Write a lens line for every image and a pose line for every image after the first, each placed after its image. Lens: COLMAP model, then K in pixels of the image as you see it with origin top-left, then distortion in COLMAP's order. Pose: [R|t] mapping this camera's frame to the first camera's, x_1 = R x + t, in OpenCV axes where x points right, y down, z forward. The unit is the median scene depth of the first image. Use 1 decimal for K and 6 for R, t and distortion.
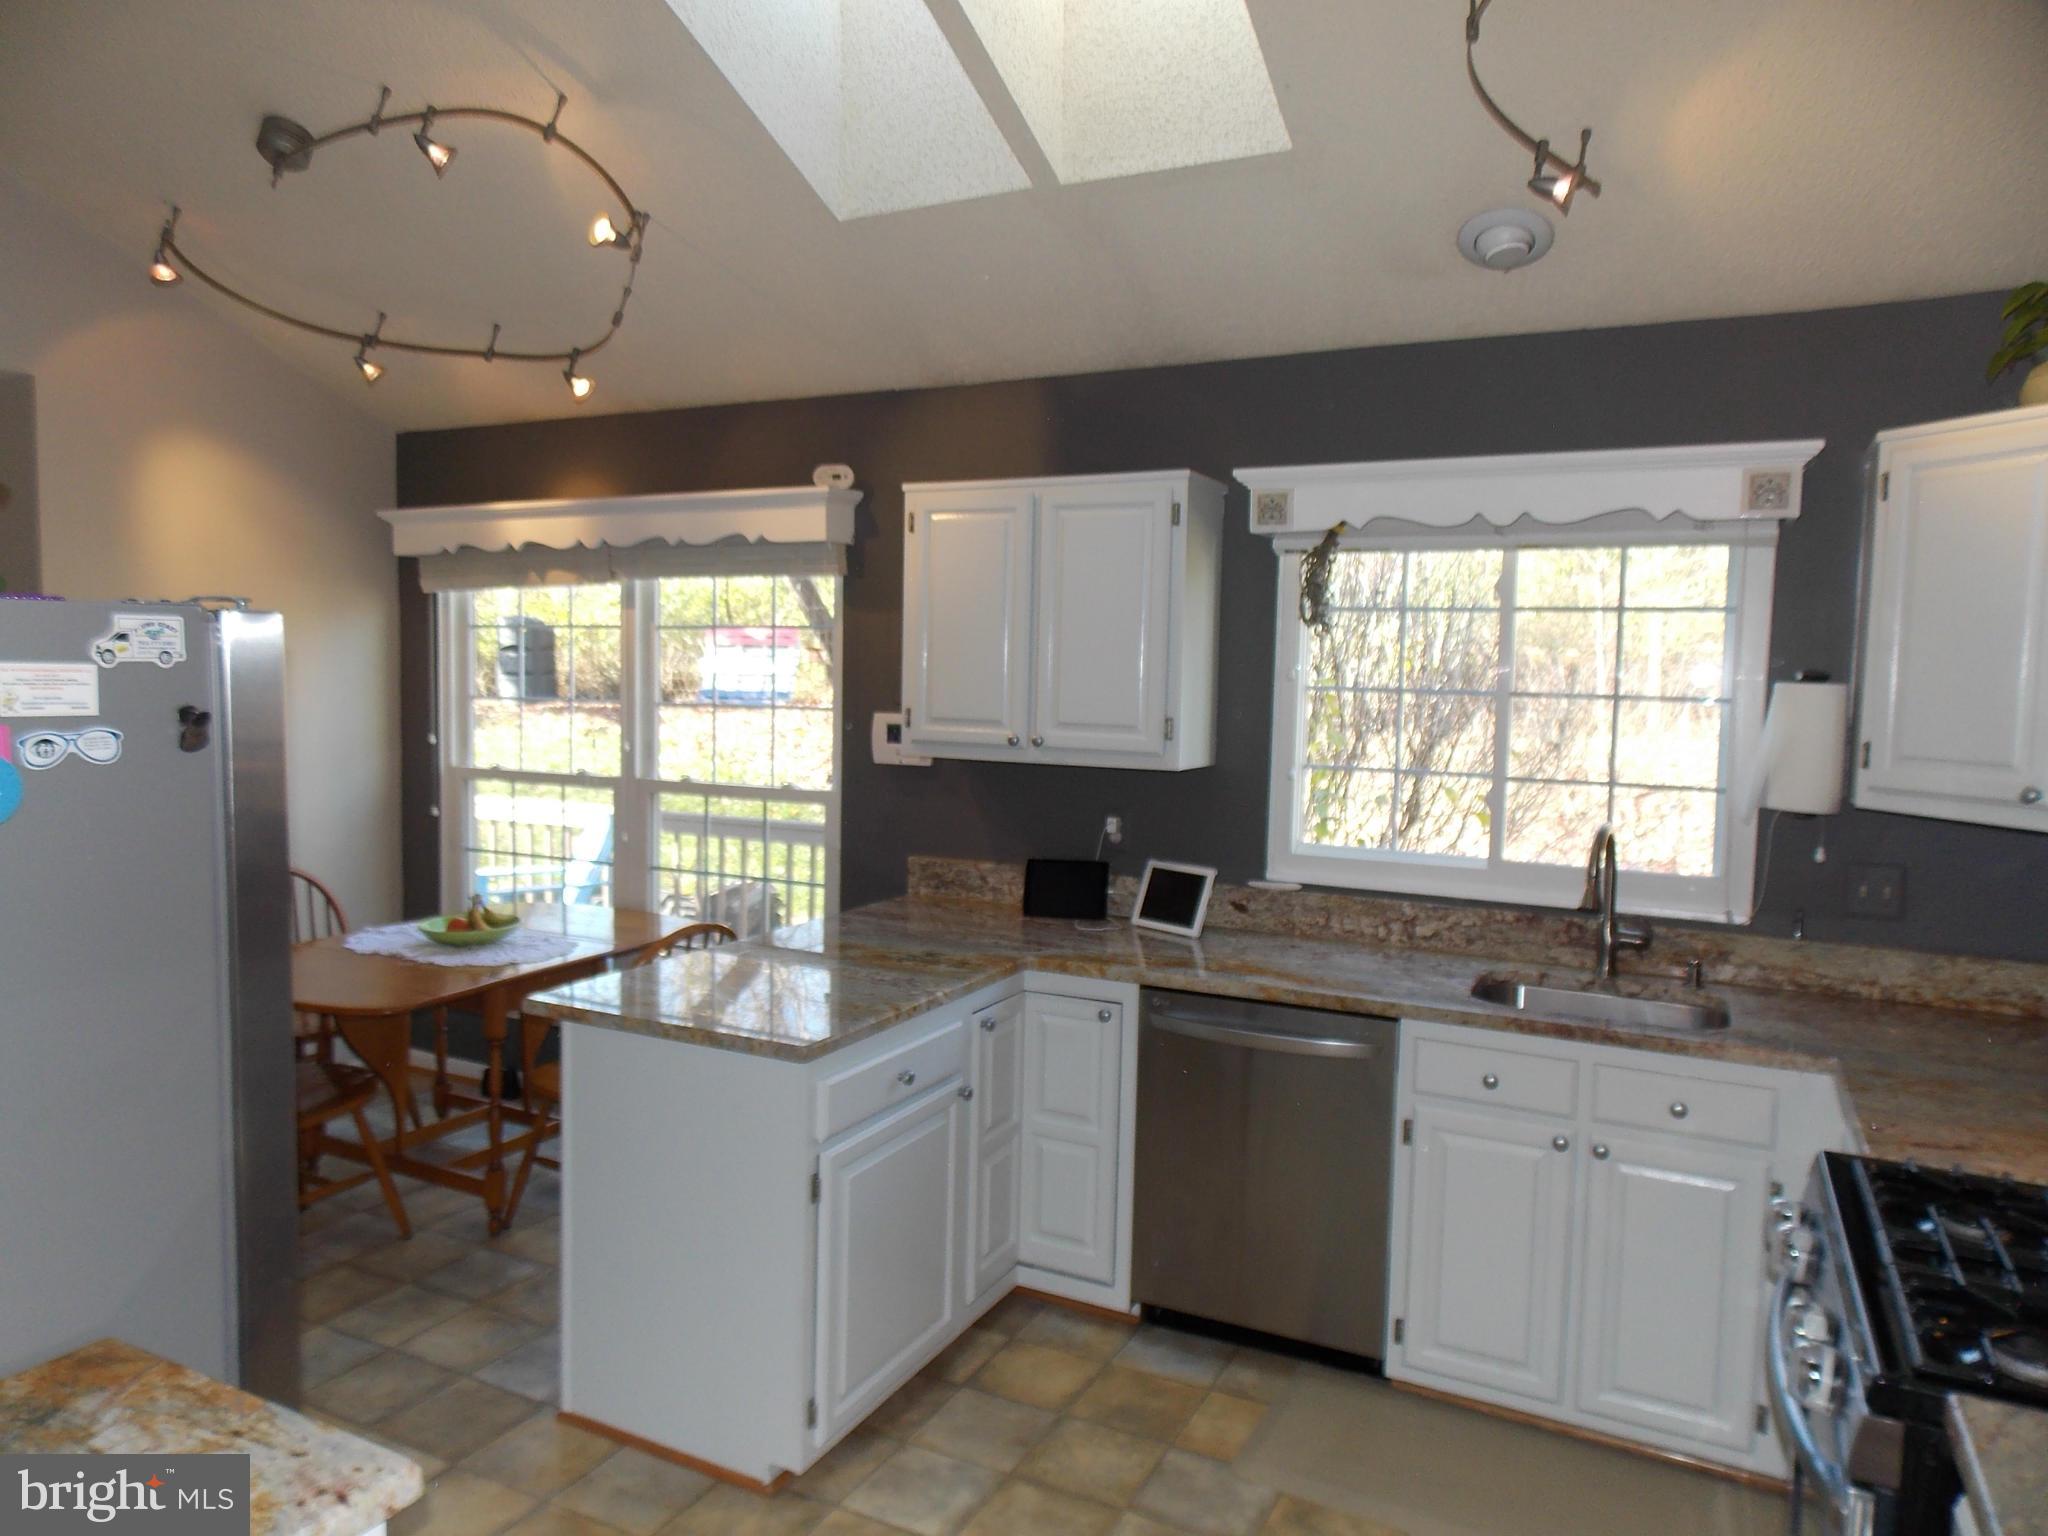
lens RADIAL K [[1350.2, 0, 1014.1], [0, 1350.2, 770.8], [0, 0, 1]] dist [0.016047, -0.007536]
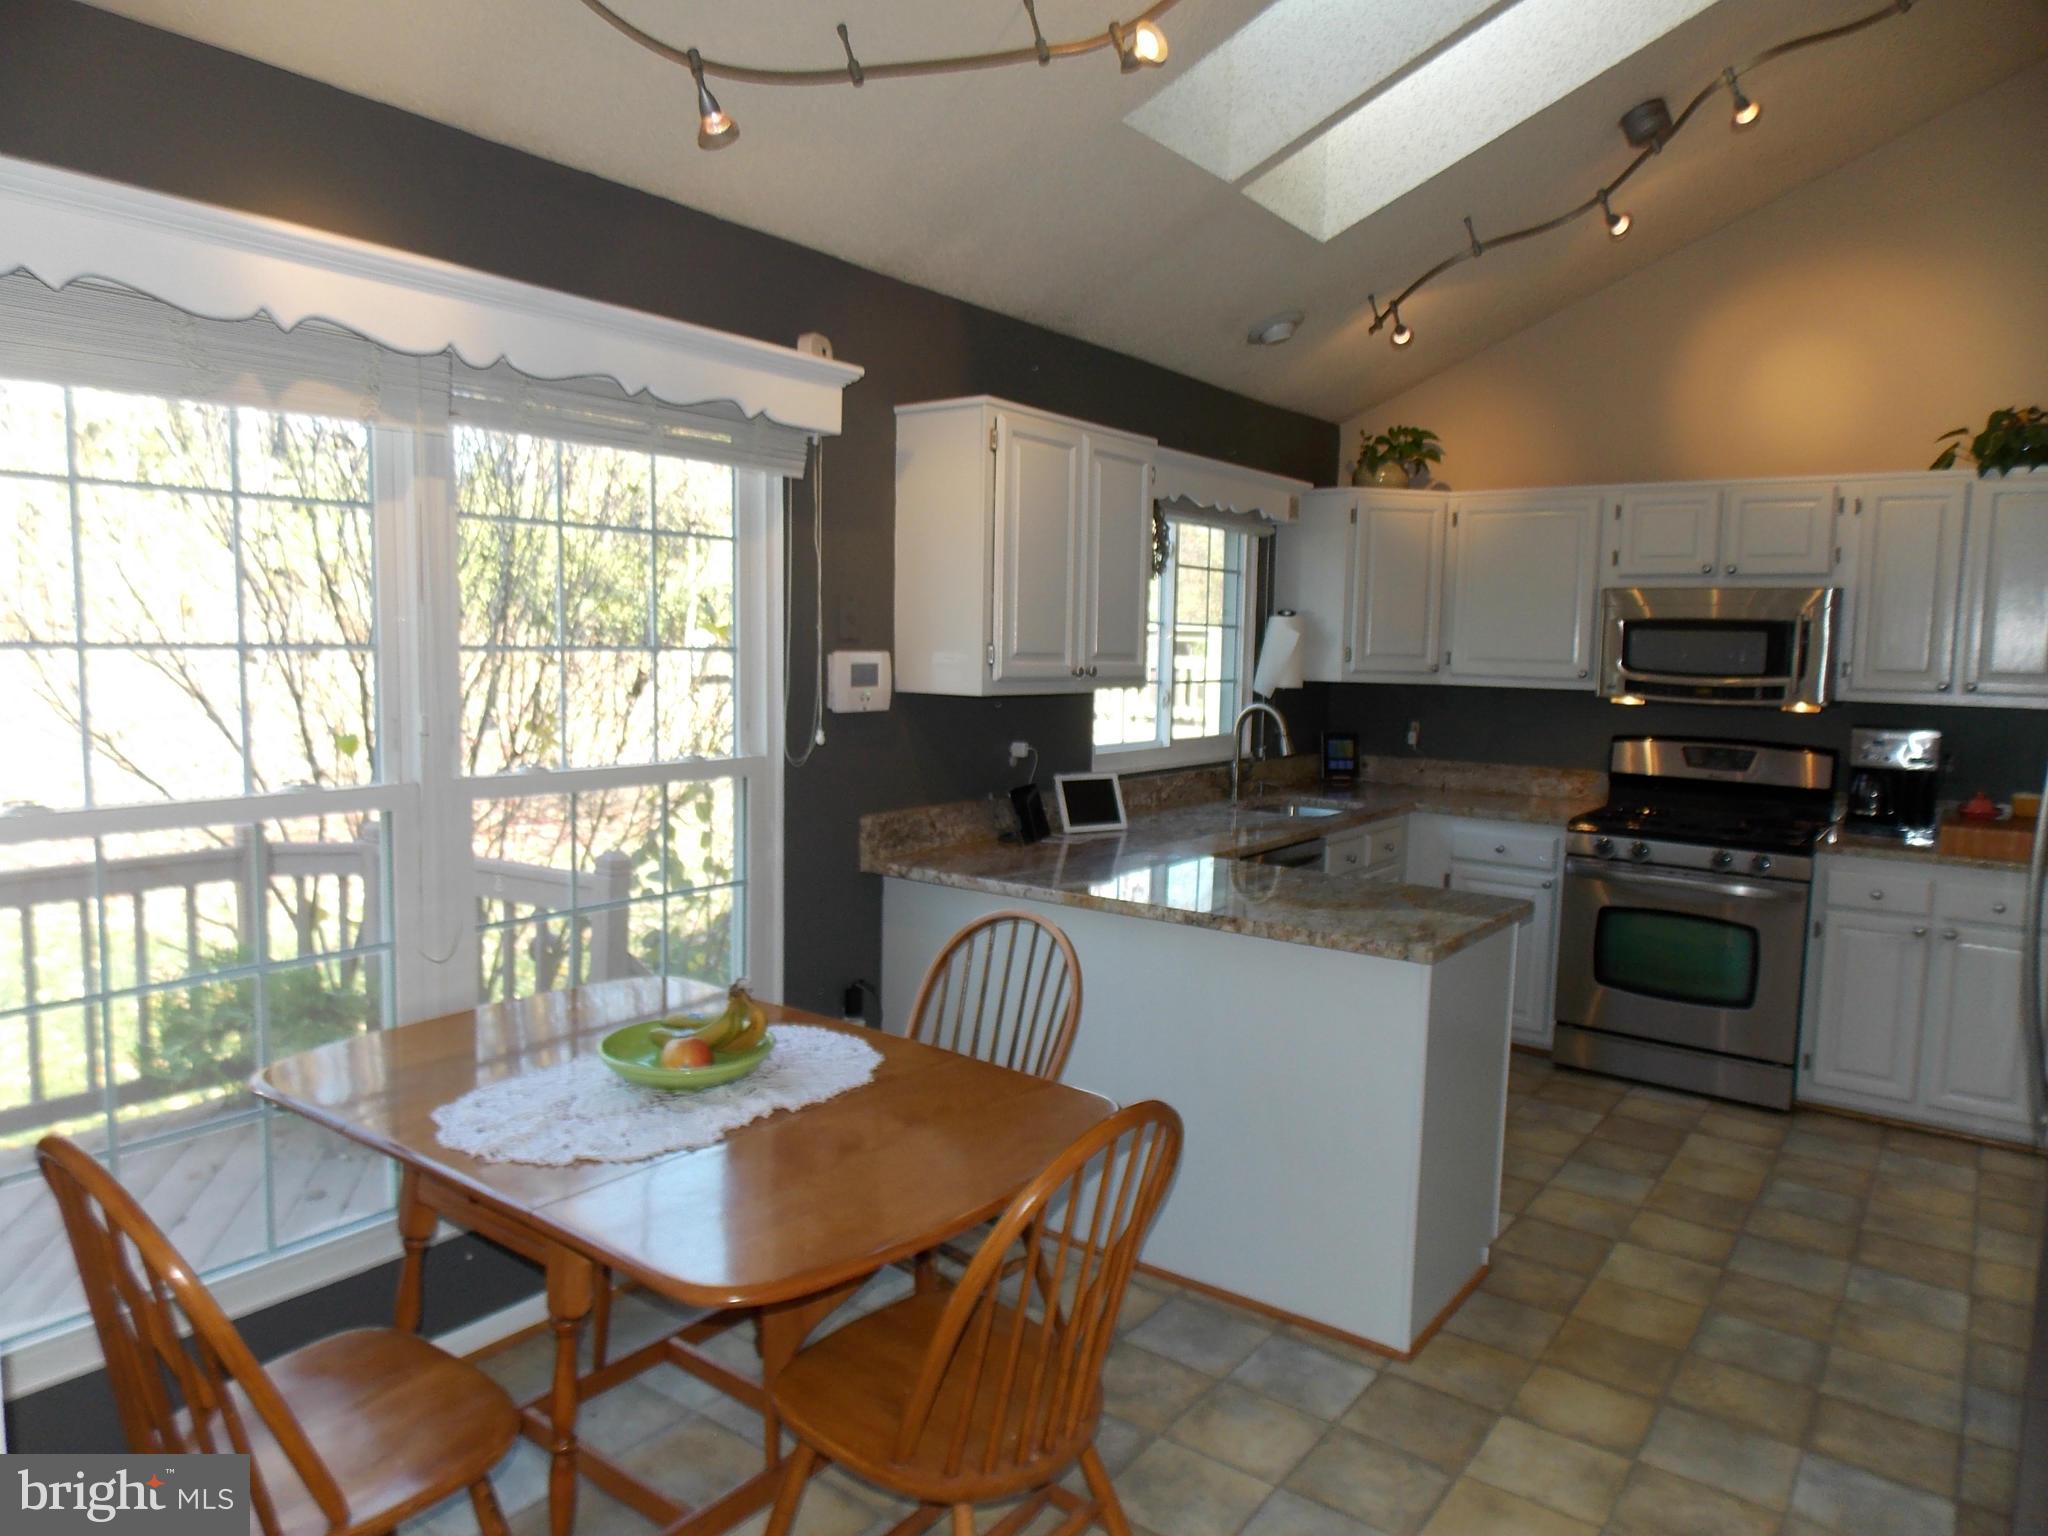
lens RADIAL K [[1350.2, 0, 1030.3], [0, 1350.2, 771.2], [0, 0, 1]] dist [0.016047, -0.007536]
pose [[0.154488, -0.112644, 0.981552, -0.916772], [0.057200, 0.992833, 0.104936, -0.051172], [-0.986337, 0.039934, 0.159824, 0.768632]]
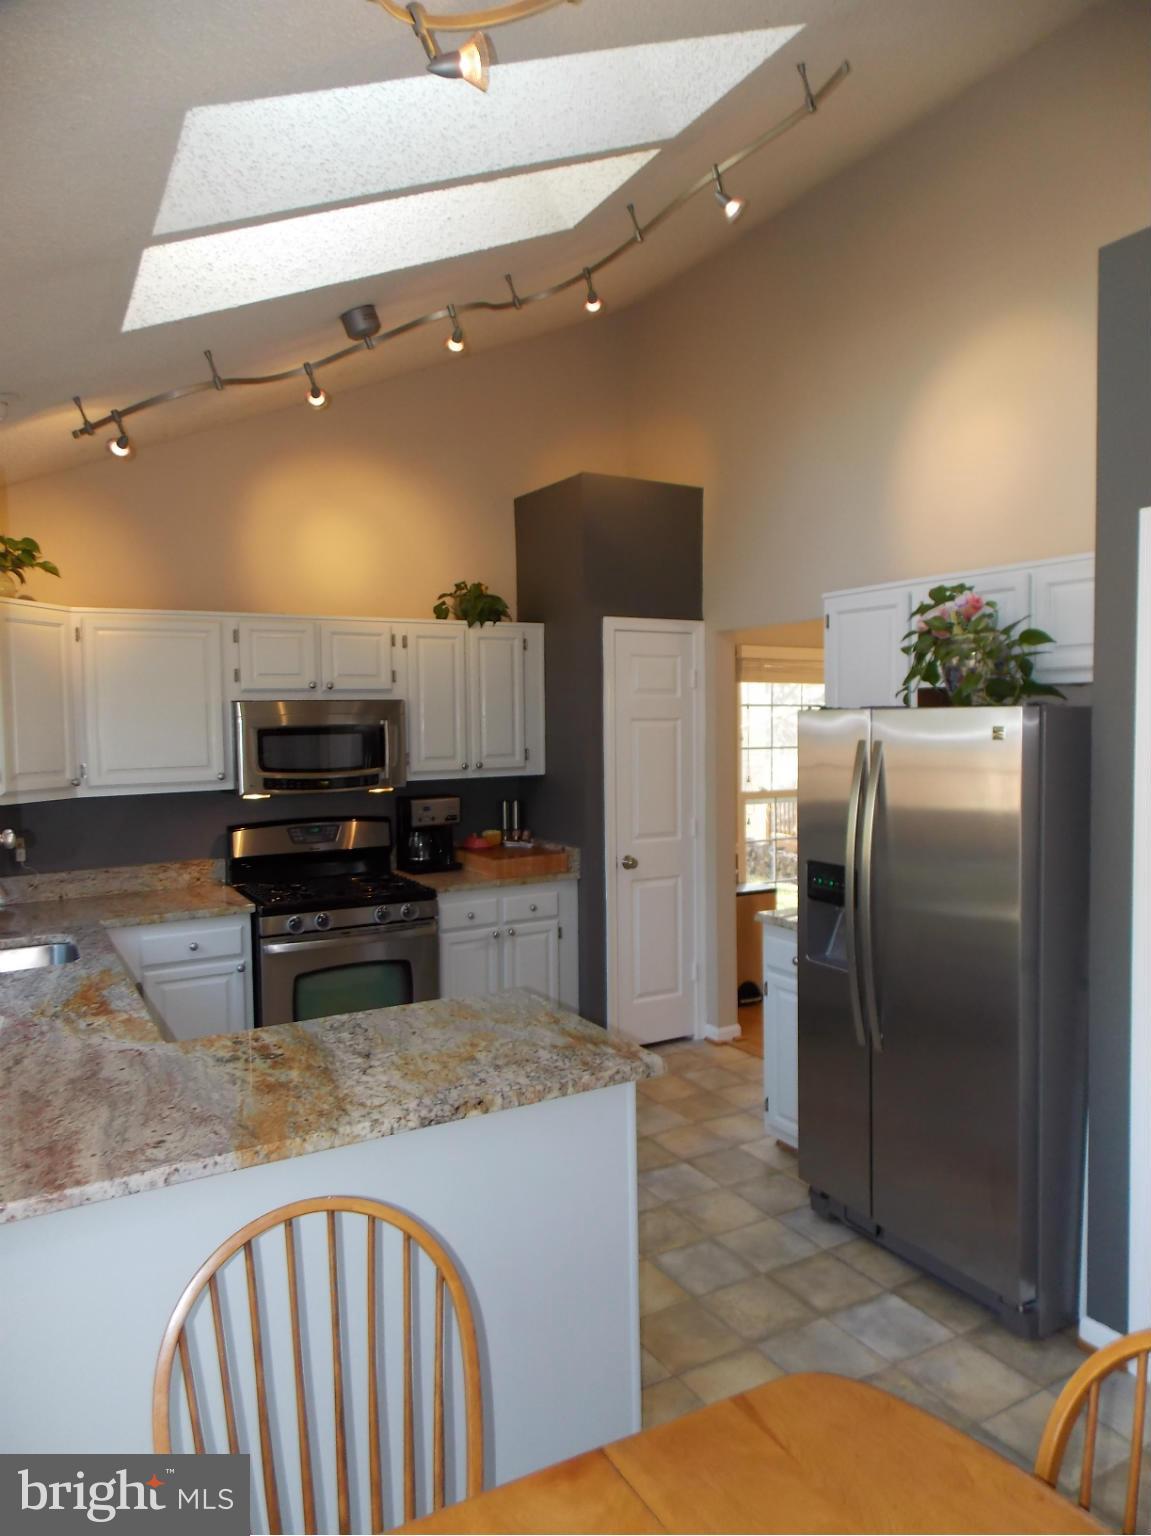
lens RADIAL K [[1012.6, 0, 550.1], [0, 1012.6, 756.8], [0, 0, 1]] dist [0.016047, -0.007536]
pose [[-0.837903, -0.021475, 0.545396, -0.484401], [0.048128, 0.992427, 0.113017, -0.101509], [-0.543693, 0.120946, -0.830524, 1.136388]]
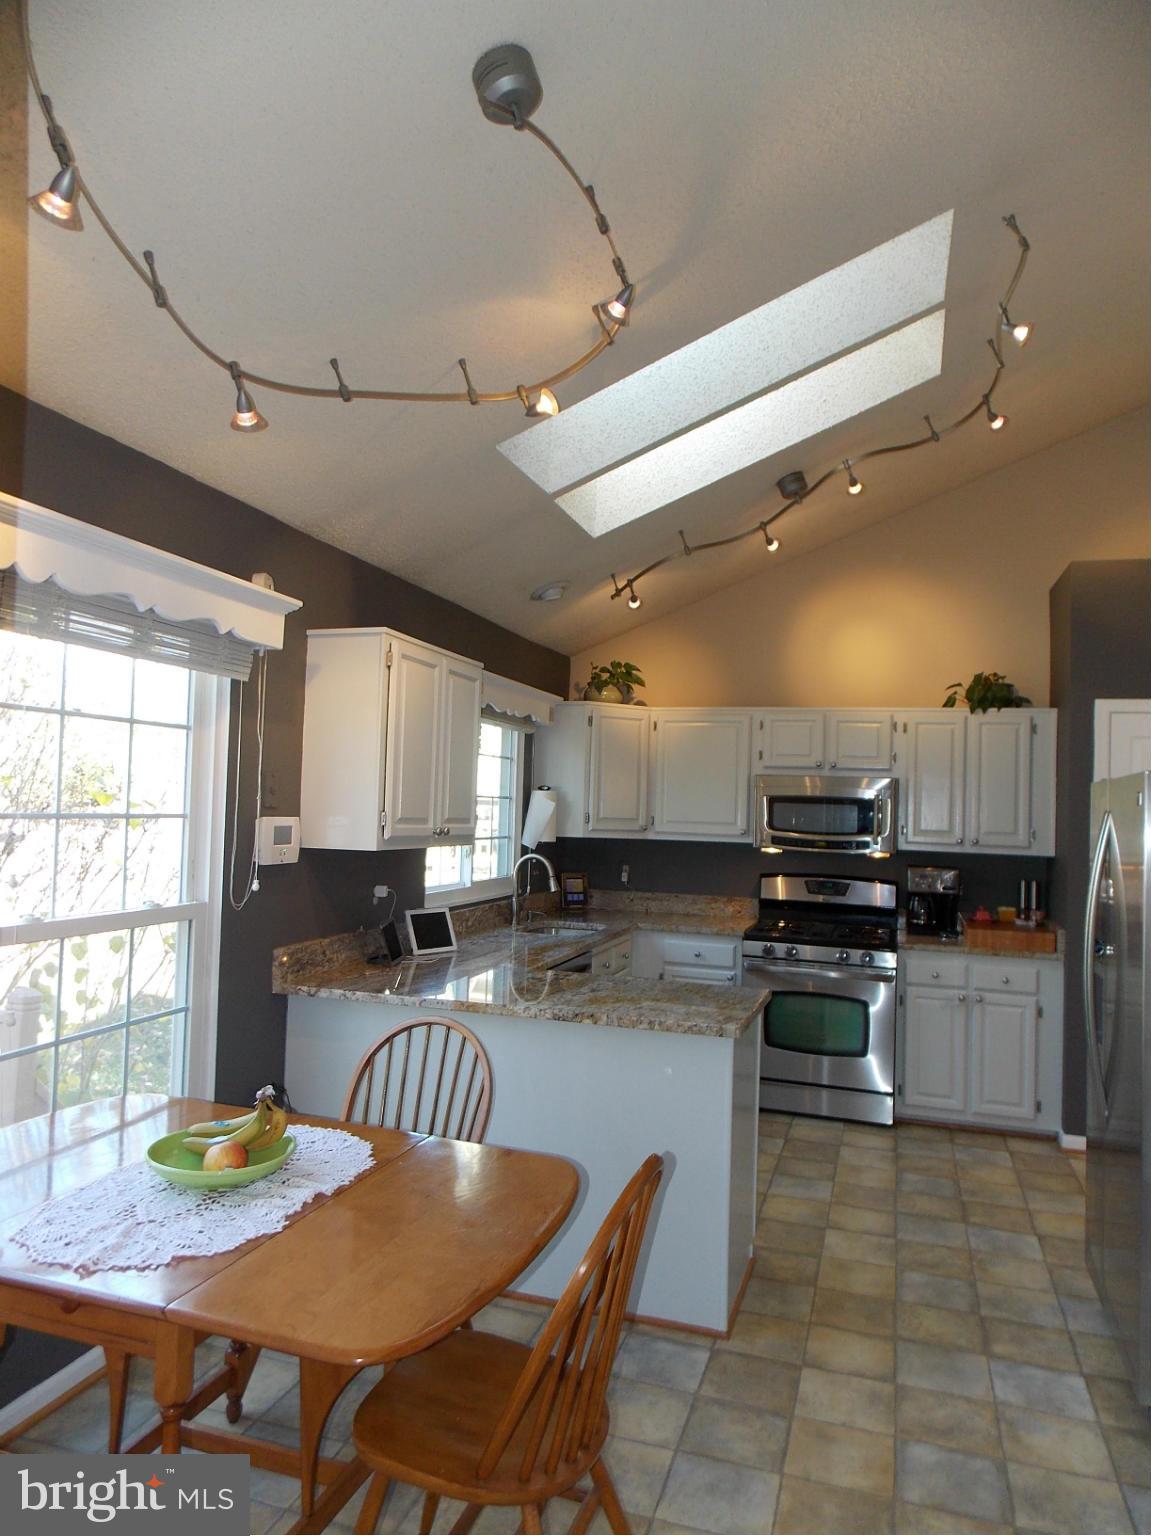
lens RADIAL K [[1012.6, 0, 578.5], [0, 1012.6, 773.7], [0, 0, 1]] dist [0.016047, -0.007536]
pose [[-0.168375, 0.011135, 0.985660, -0.928386], [0.042760, 0.999077, -0.003982, -0.063810], [-0.984795, 0.041477, -0.168696, 0.908281]]
